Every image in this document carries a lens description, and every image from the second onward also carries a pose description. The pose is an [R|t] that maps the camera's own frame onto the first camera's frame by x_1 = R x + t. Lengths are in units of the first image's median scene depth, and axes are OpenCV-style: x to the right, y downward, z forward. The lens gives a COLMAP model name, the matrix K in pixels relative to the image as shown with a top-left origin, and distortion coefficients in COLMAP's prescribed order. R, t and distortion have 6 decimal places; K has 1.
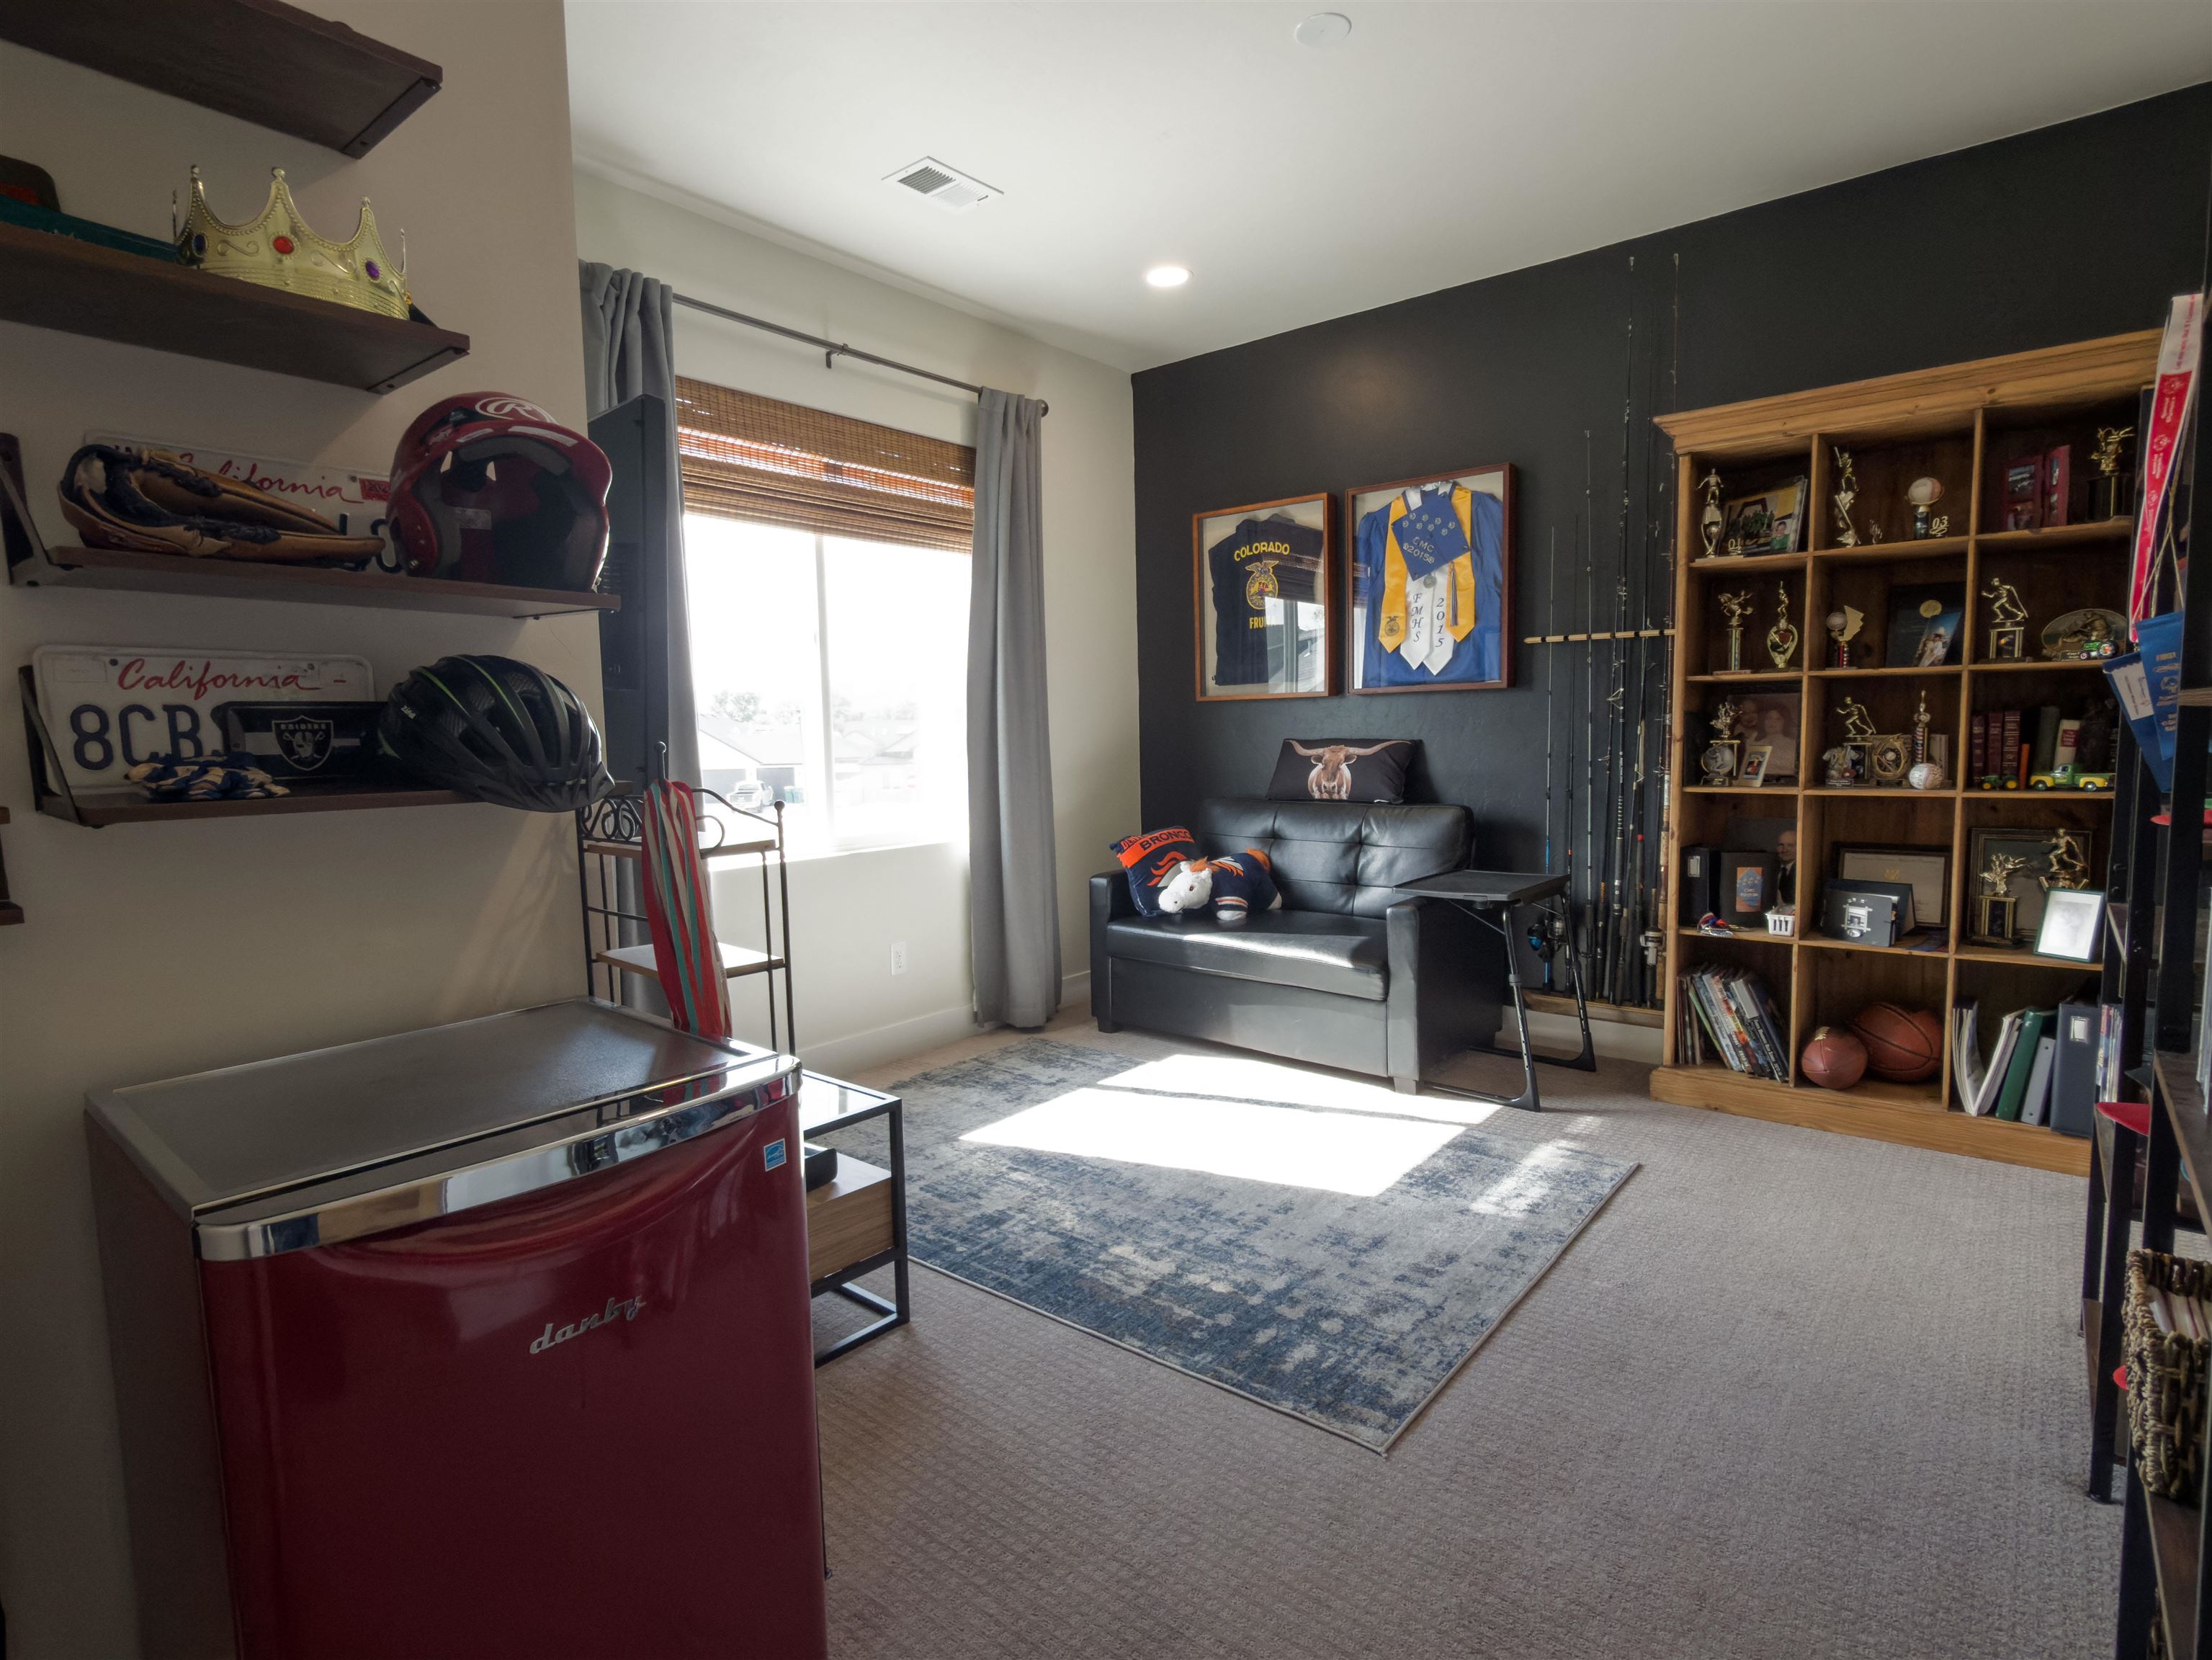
lens RADIAL K [[1146.2, 0, 1108.2], [0, 1146.2, 835.0], [0, 0, 1]] dist [0.002469, 0.000687]
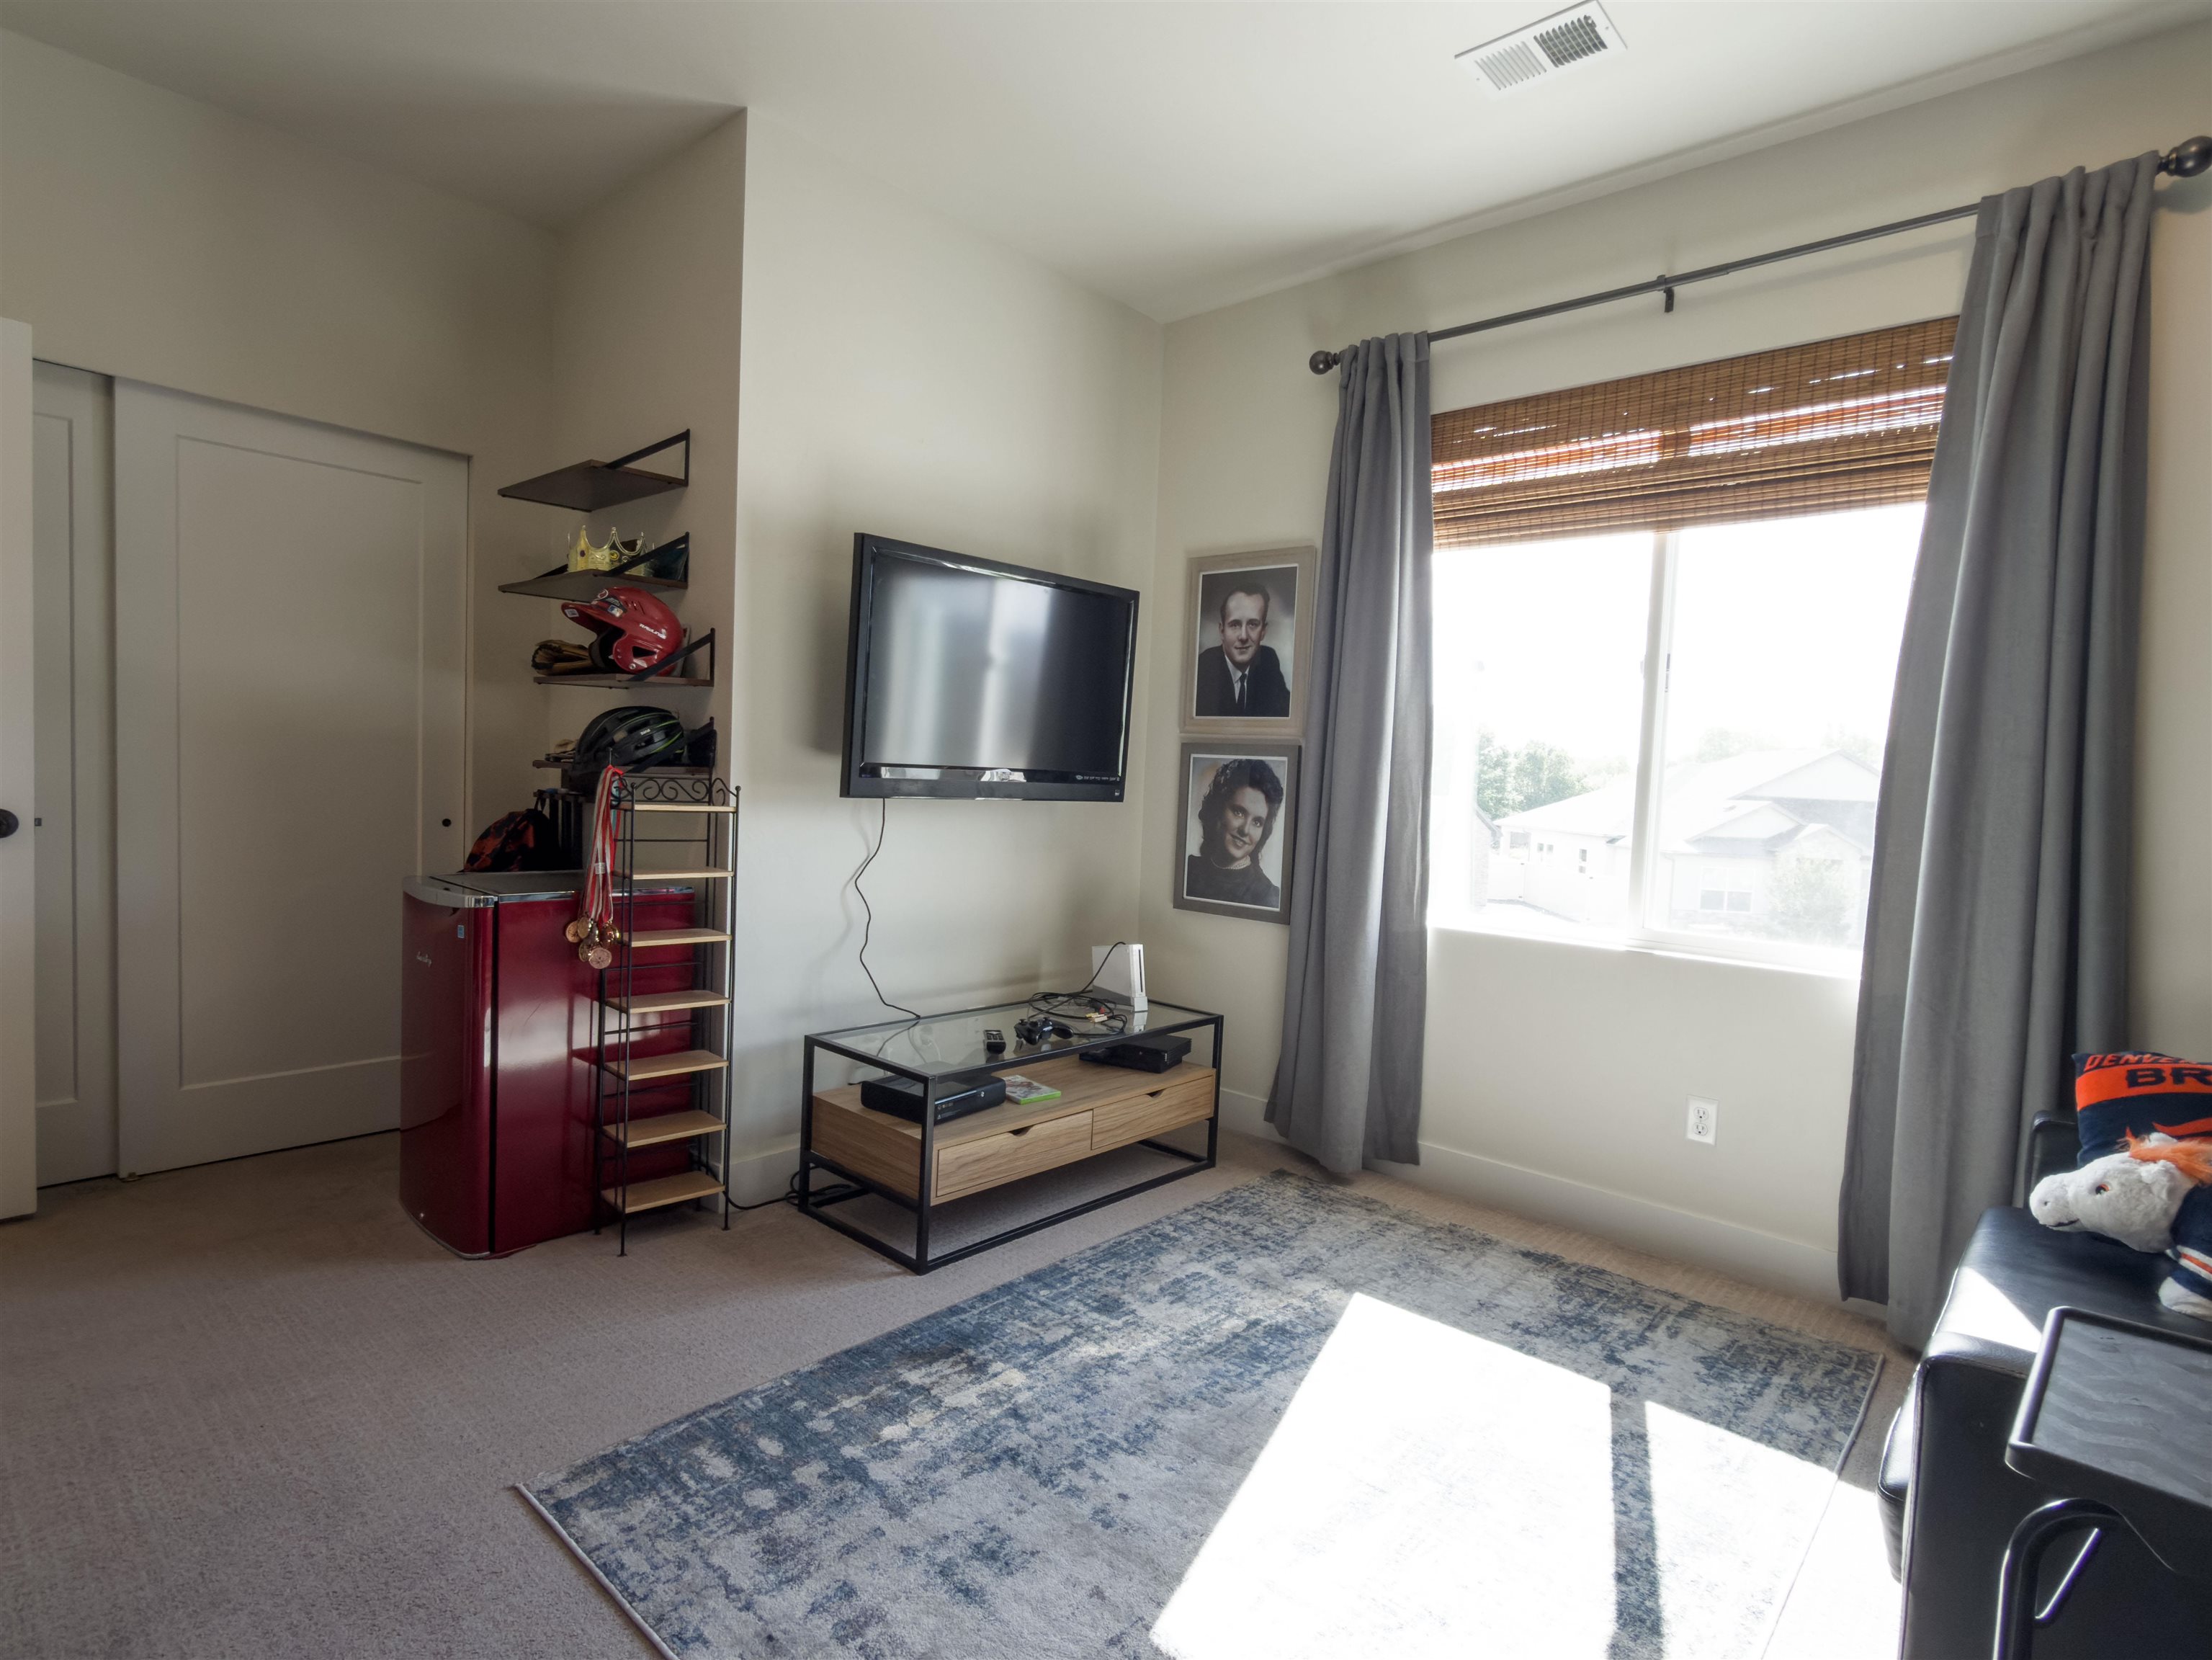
lens RADIAL K [[1146.2, 0, 1105.5], [0, 1146.2, 835.3], [0, 0, 1]] dist [0.002469, 0.000687]
pose [[-0.050949, 0.068468, -0.996352, 0.615660], [-0.137408, 0.987679, 0.074898, -0.077346], [0.989203, 0.140722, -0.040913, 0.785090]]
